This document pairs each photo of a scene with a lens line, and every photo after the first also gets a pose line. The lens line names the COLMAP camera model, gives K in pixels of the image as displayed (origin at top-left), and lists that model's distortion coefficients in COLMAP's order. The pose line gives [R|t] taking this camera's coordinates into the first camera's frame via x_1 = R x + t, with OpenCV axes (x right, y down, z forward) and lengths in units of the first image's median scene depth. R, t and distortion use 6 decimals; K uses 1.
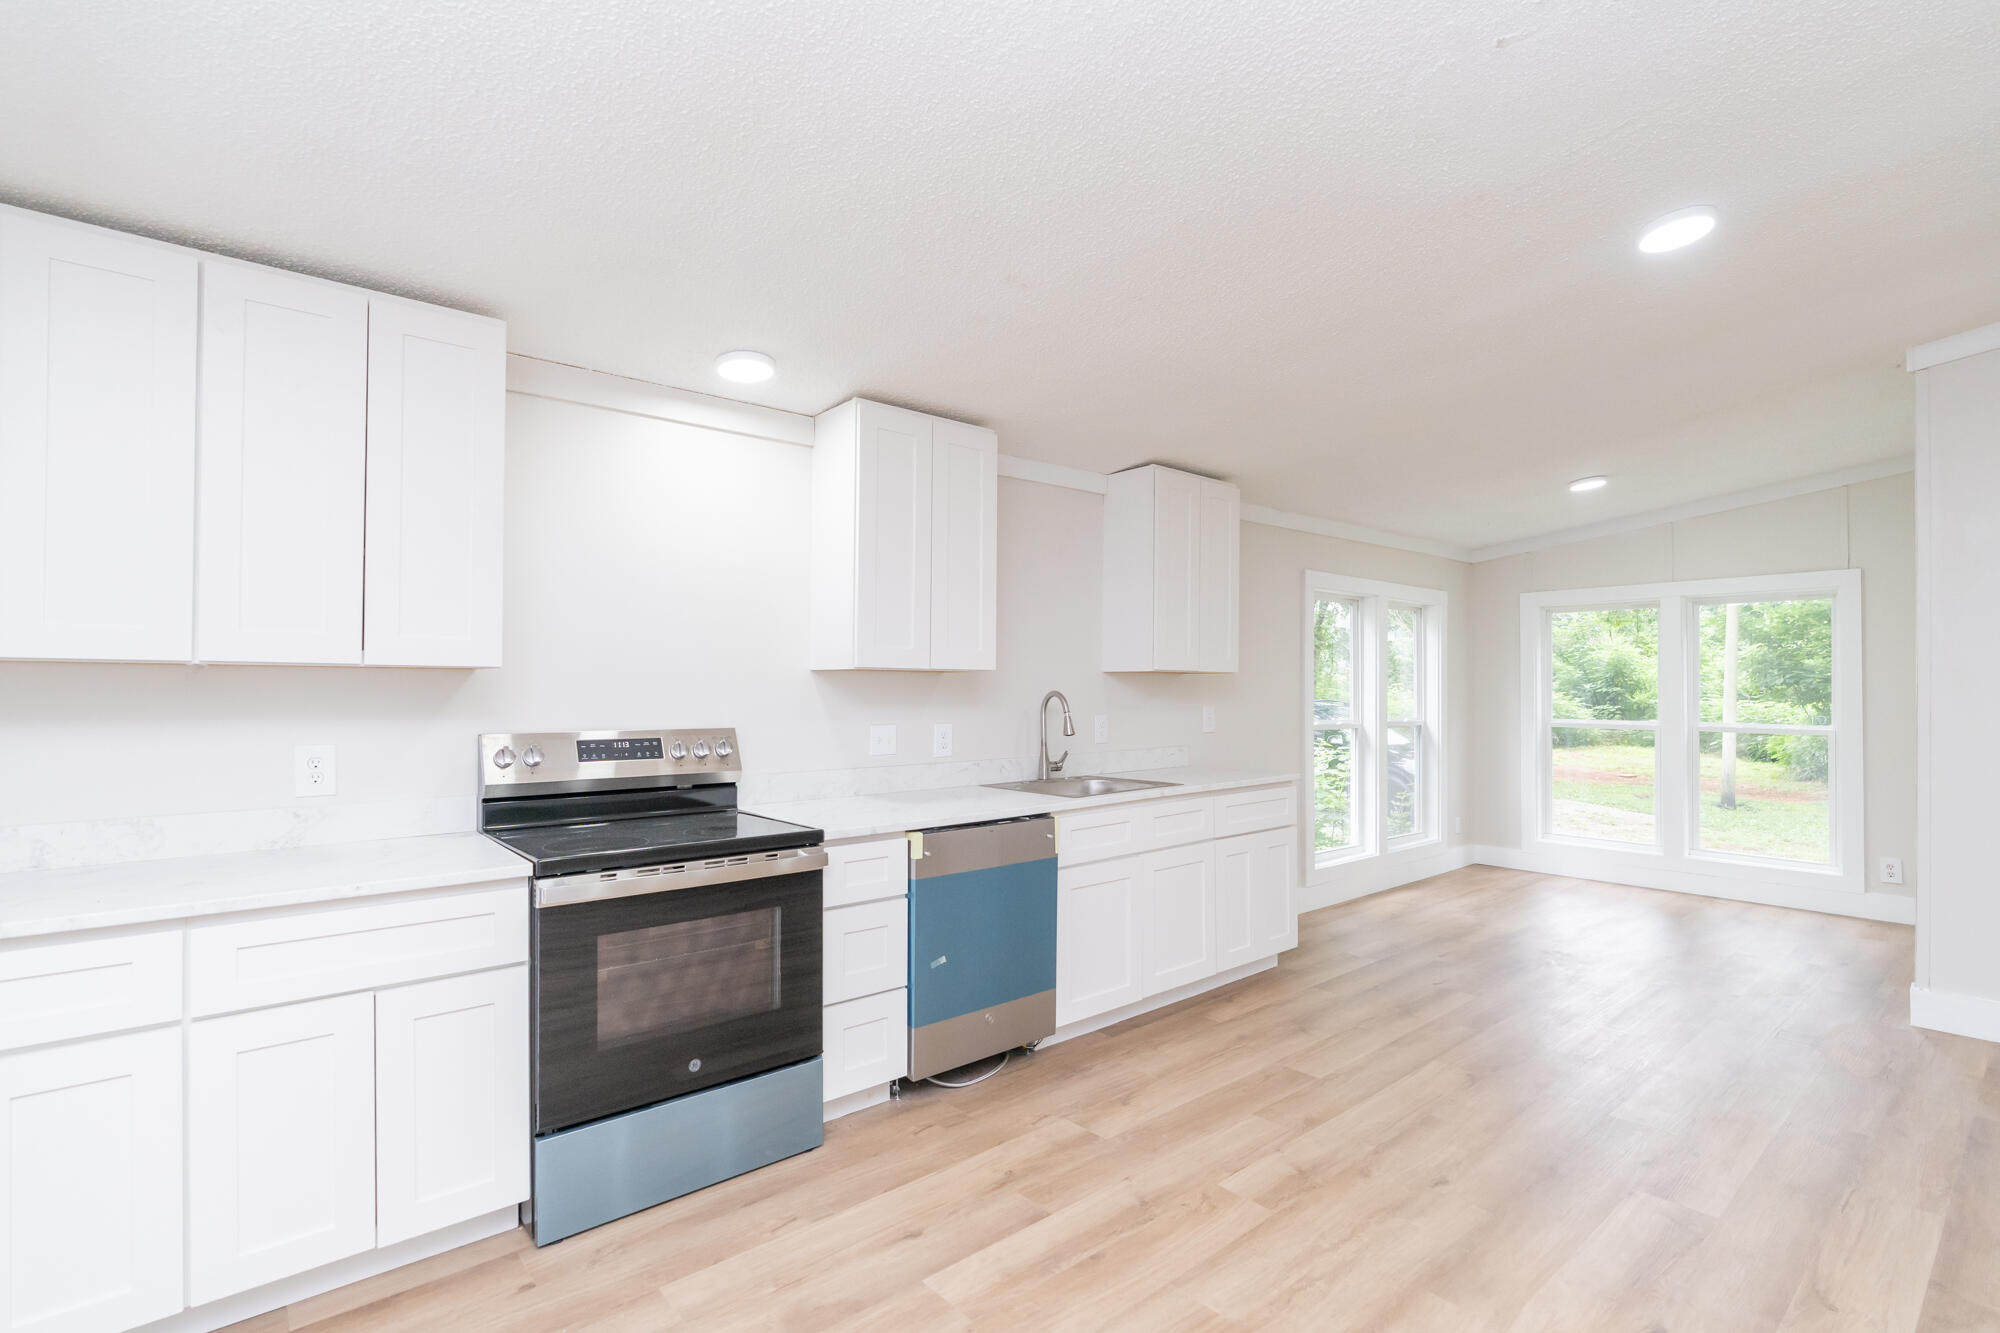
lens RADIAL K [[930.3, 0, 1001.7], [0, 930.3, 683.7], [0, 0, 1]] dist [-0.001290, 0.001245]
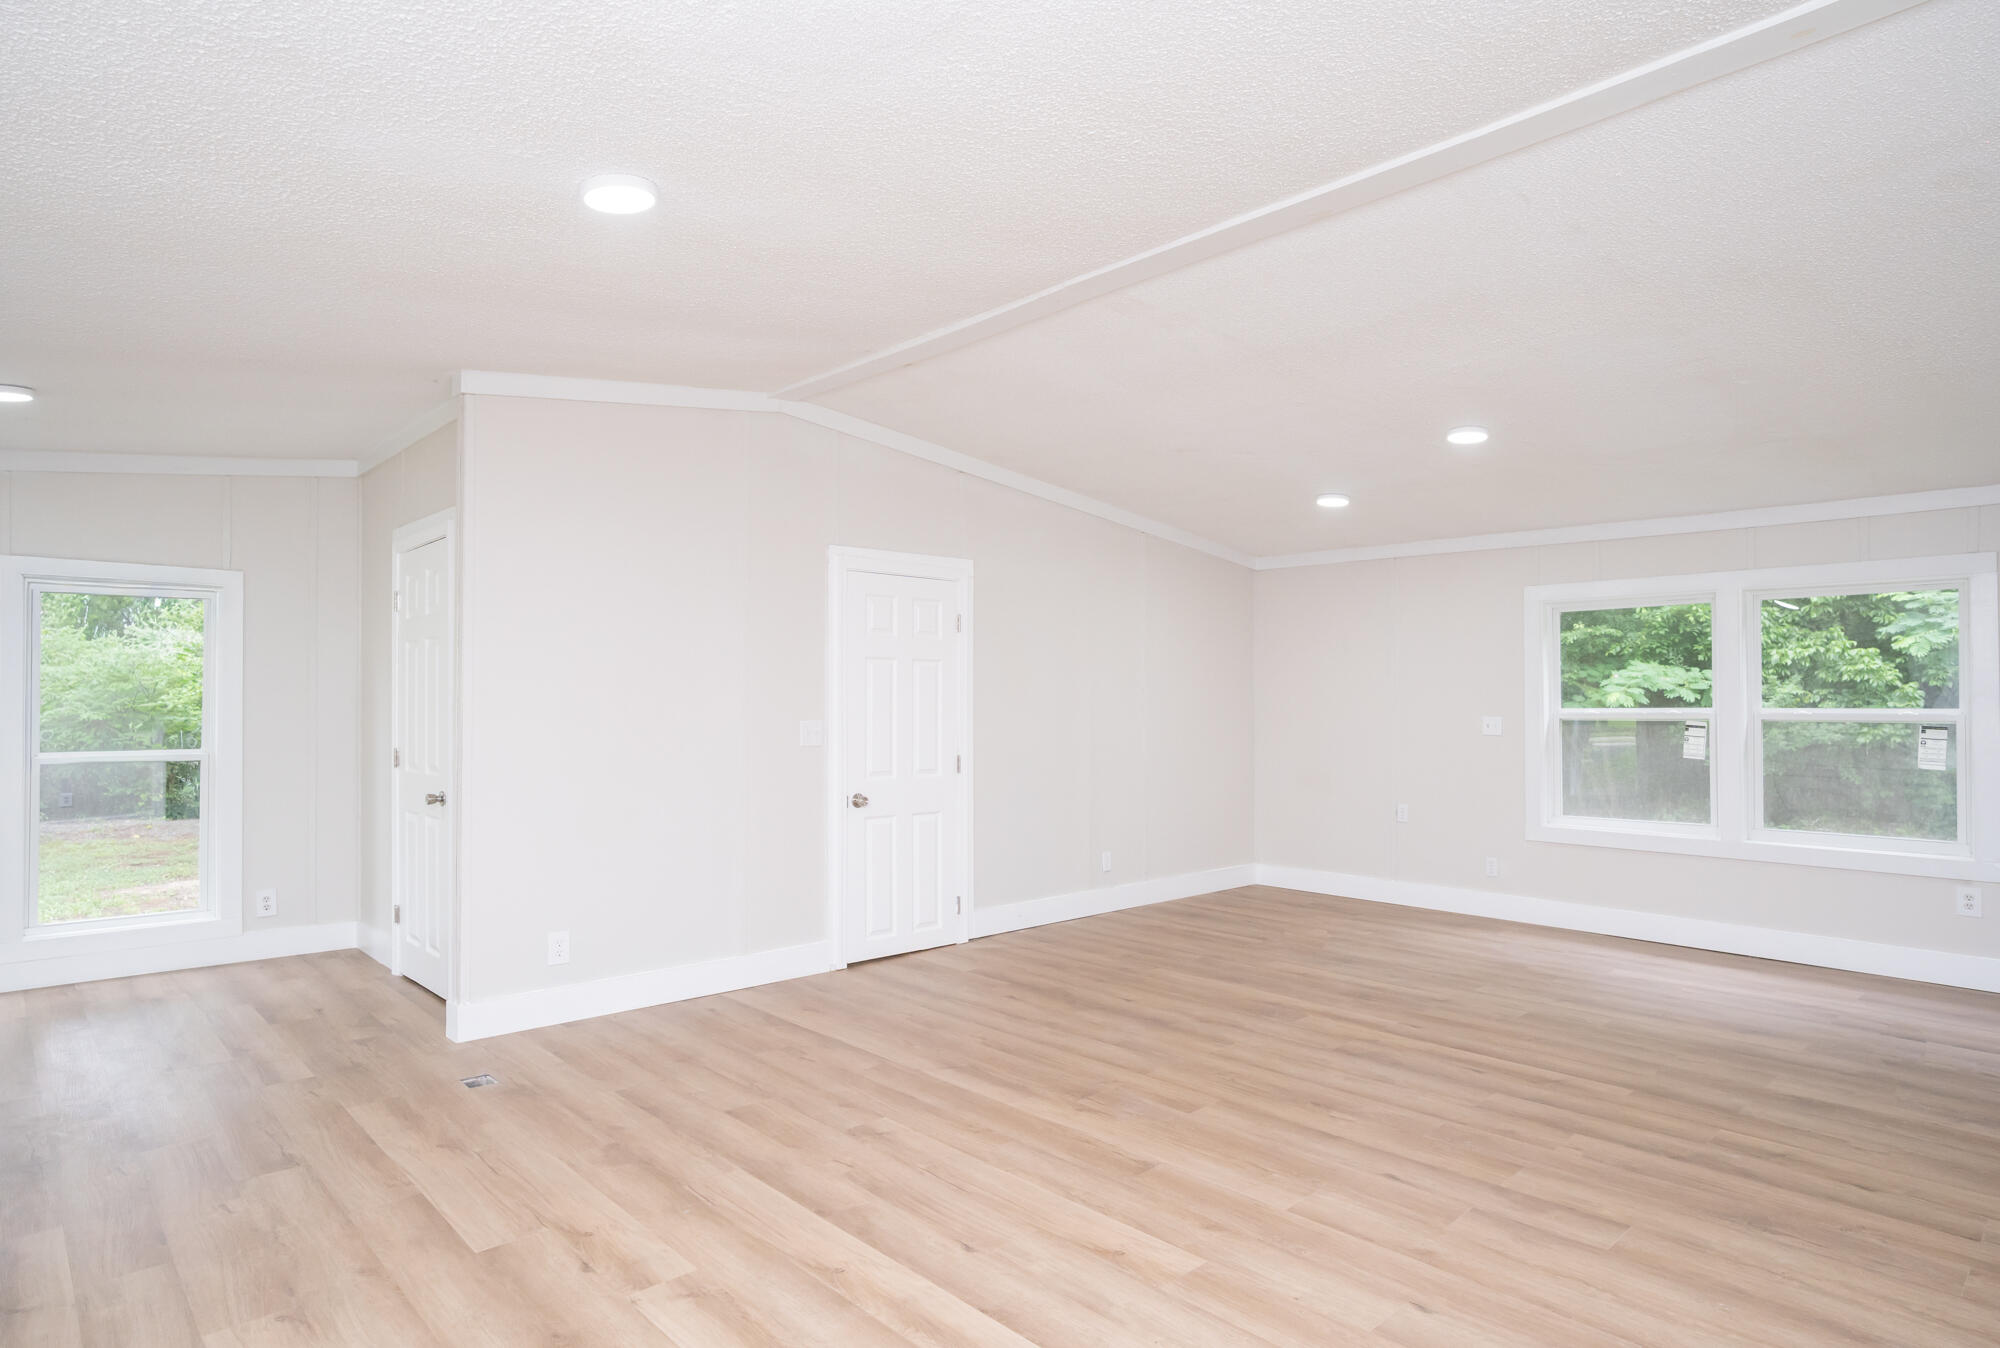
lens RADIAL K [[1111.9, 0, 988.4], [0, 1111.9, 703.5], [0, 0, 1]] dist [-0.058234, 0.033214]
pose [[-0.041019, 0.002436, 0.999155, -0.267979], [-0.007715, 0.999966, -0.002754, 0.000245], [-0.999129, -0.007822, -0.040999, 0.569182]]
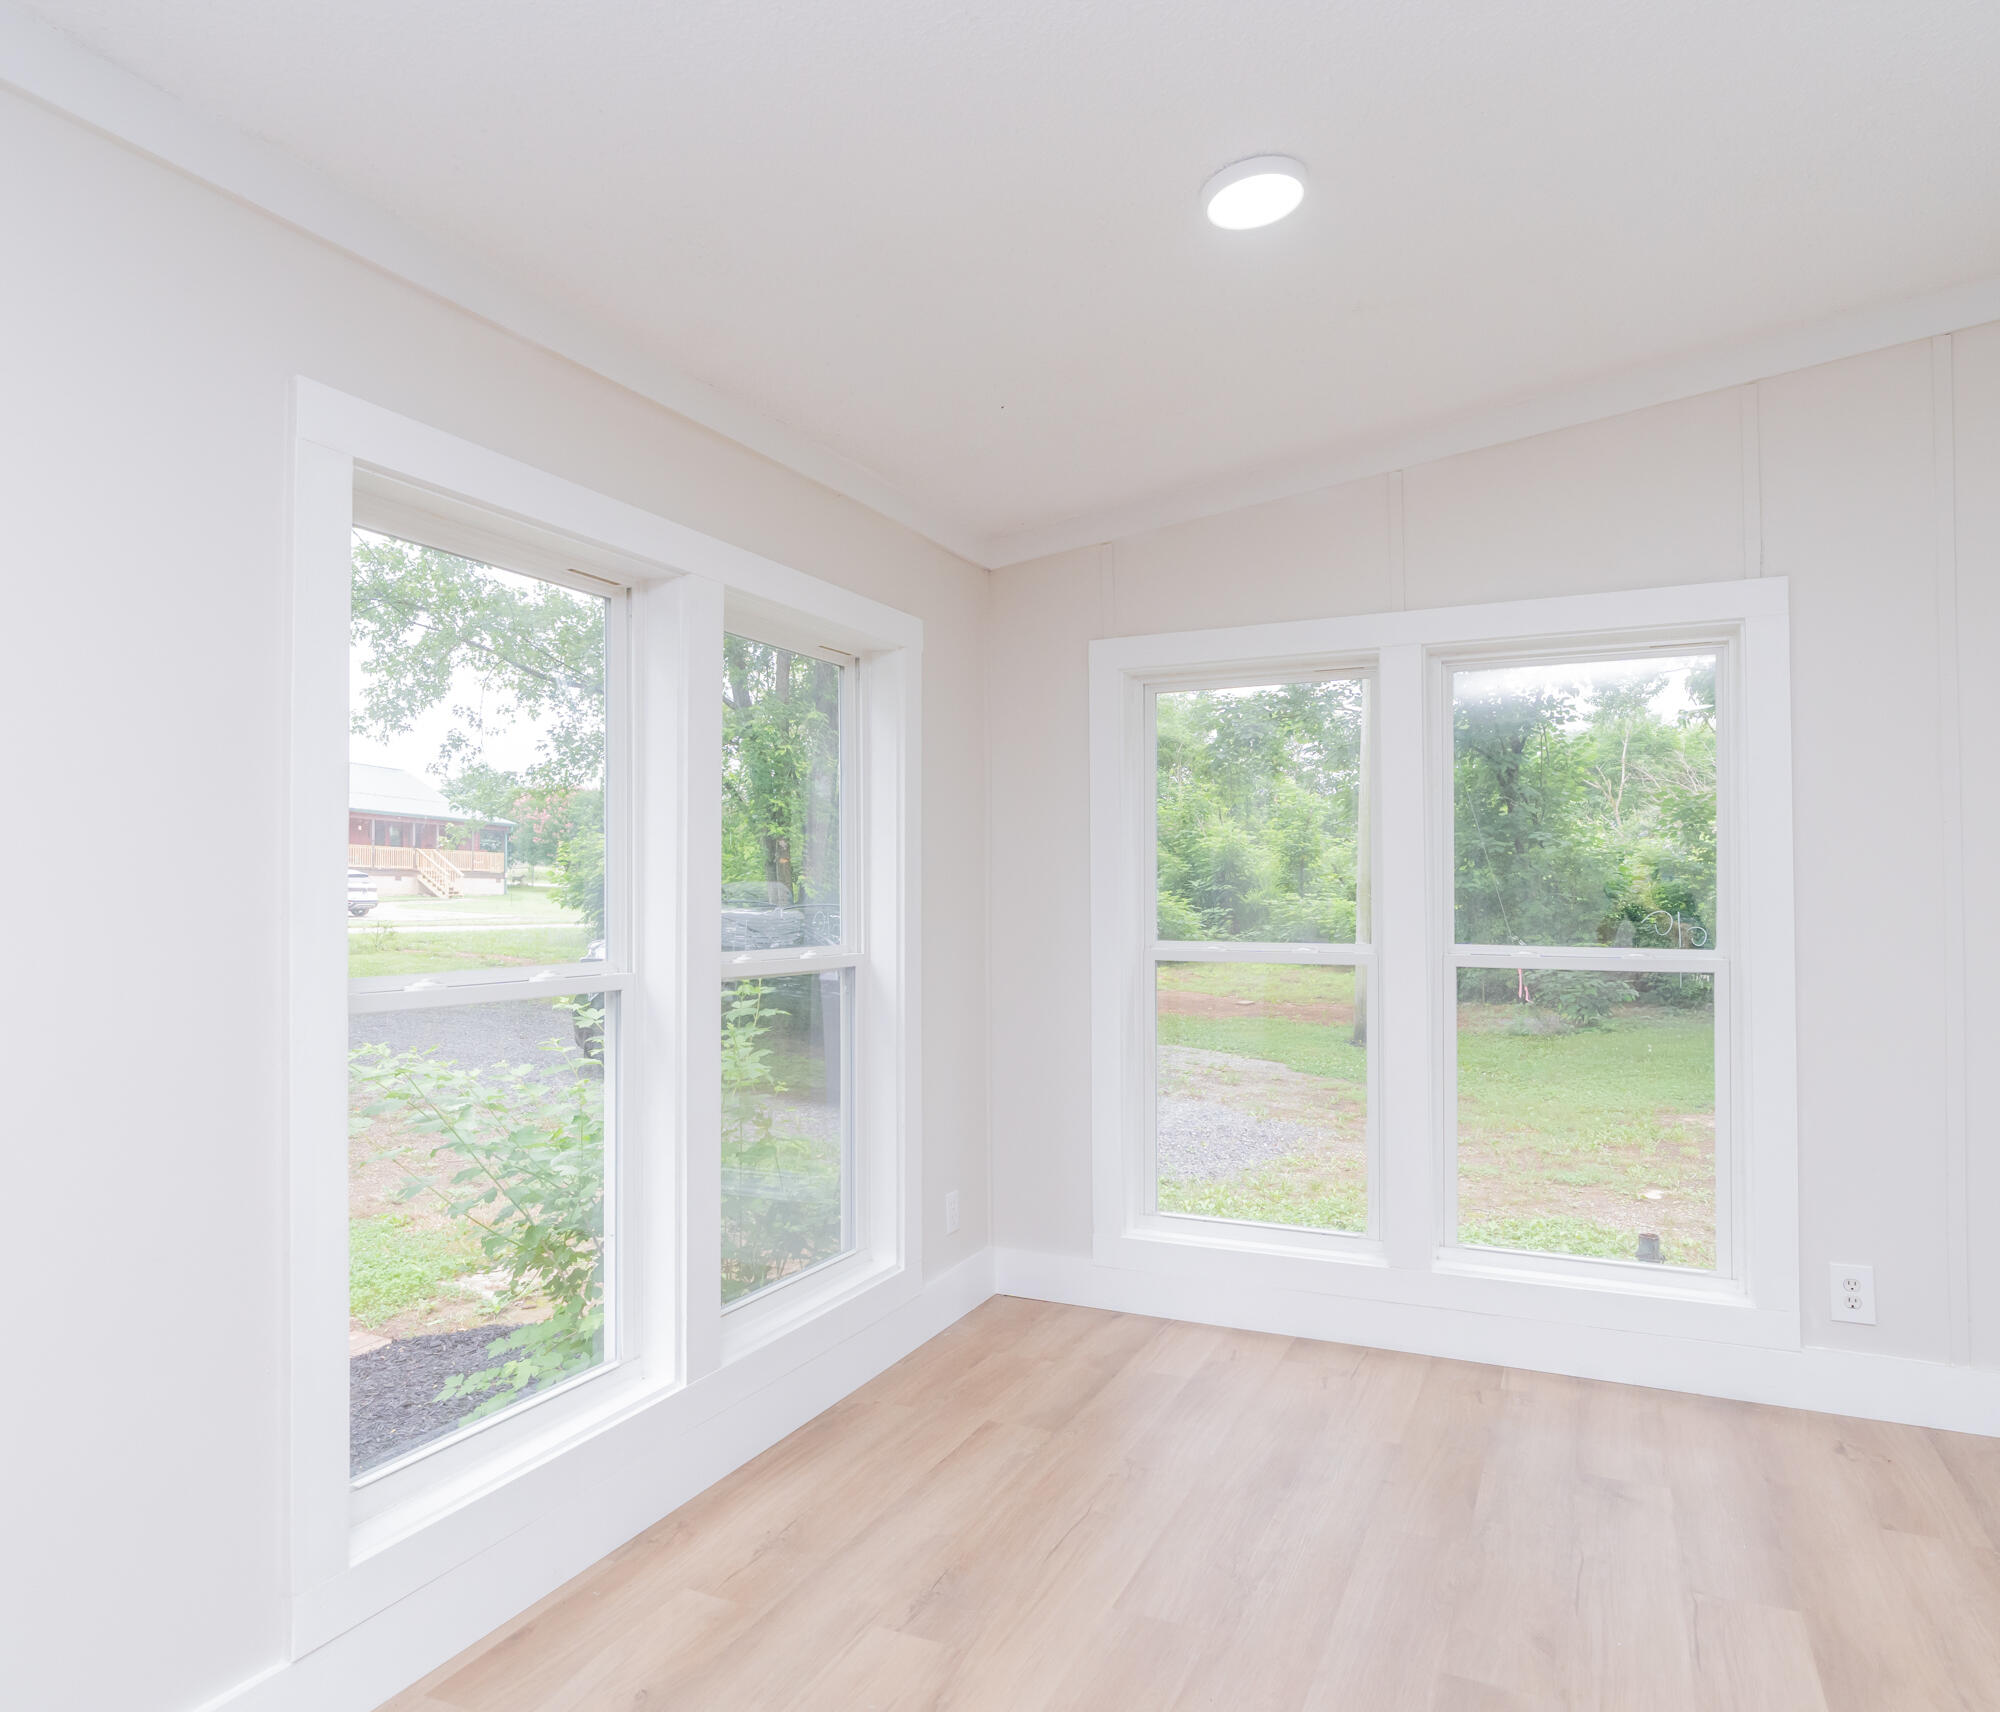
lens RADIAL K [[1264.4, 0, 1025.5], [0, 1264.4, 865.6], [0, 0, 1]] dist [-0.003793, -0.001638]
pose [[0.908377, 0.004248, 0.418130, 0.647834], [0.001773, 0.999900, -0.014012, 0.024997], [-0.418147, 0.013470, 0.908279, 1.095699]]
